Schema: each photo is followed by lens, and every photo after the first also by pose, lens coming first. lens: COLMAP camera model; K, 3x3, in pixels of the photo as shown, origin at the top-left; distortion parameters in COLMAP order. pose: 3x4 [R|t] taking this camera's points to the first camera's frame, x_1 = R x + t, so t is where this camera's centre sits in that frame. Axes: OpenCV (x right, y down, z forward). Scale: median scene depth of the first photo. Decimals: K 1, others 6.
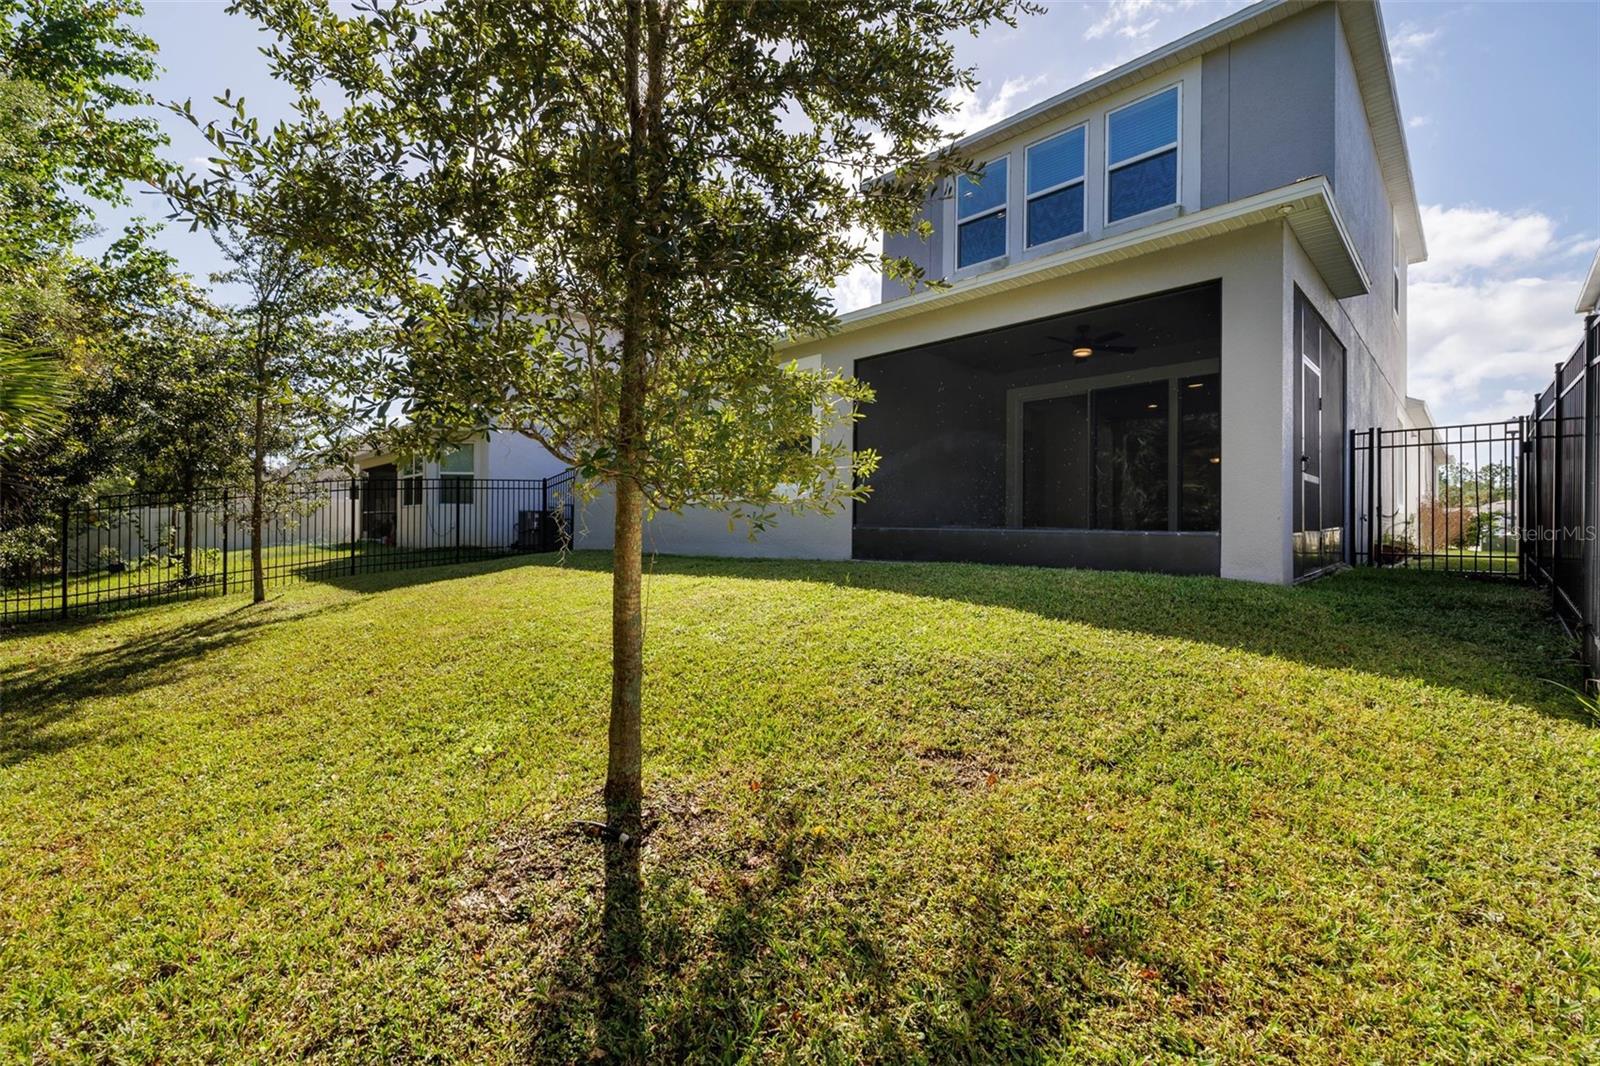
lens RADIAL K [[679.4, 0, 805.0], [0, 679.4, 530.9], [0, 0, 1]] dist [-0.001155, 0.000170]
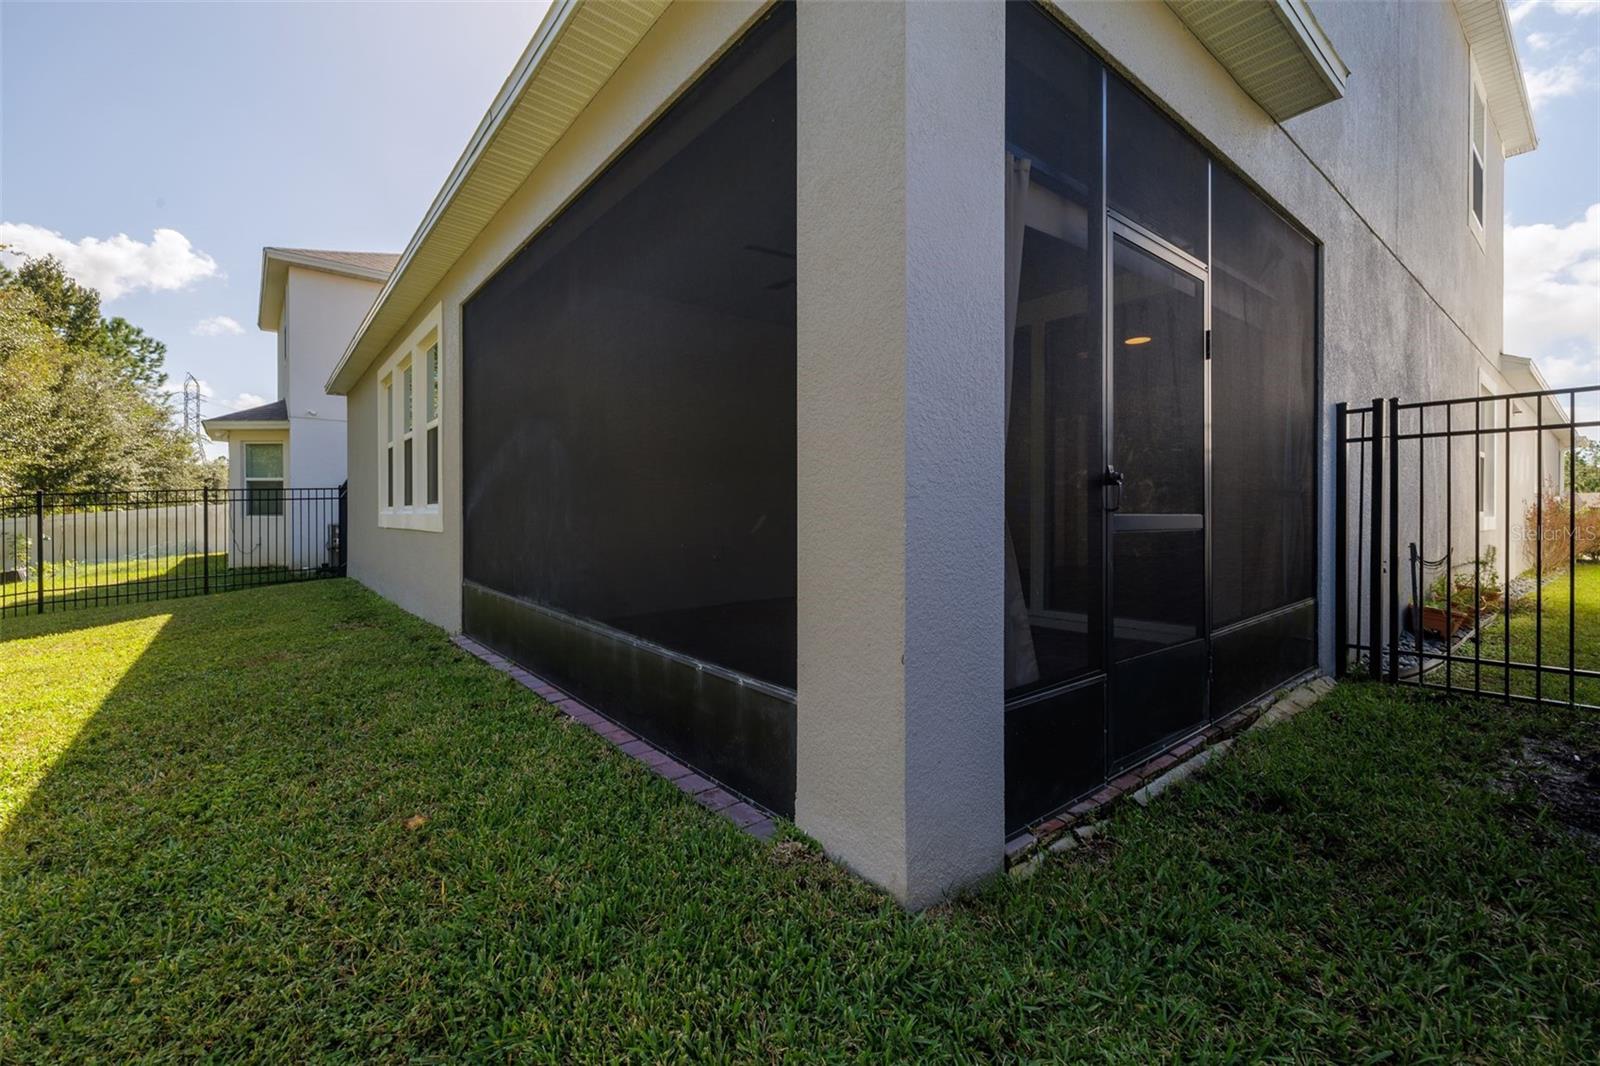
lens RADIAL K [[679.4, 0, 796.5], [0, 679.4, 523.9], [0, 0, 1]] dist [-0.001155, 0.000170]
pose [[0.994753, -0.004761, -0.102198, 0.452152], [0.005696, 0.999945, 0.008850, -0.065439], [0.102150, -0.009385, 0.994725, 0.450118]]
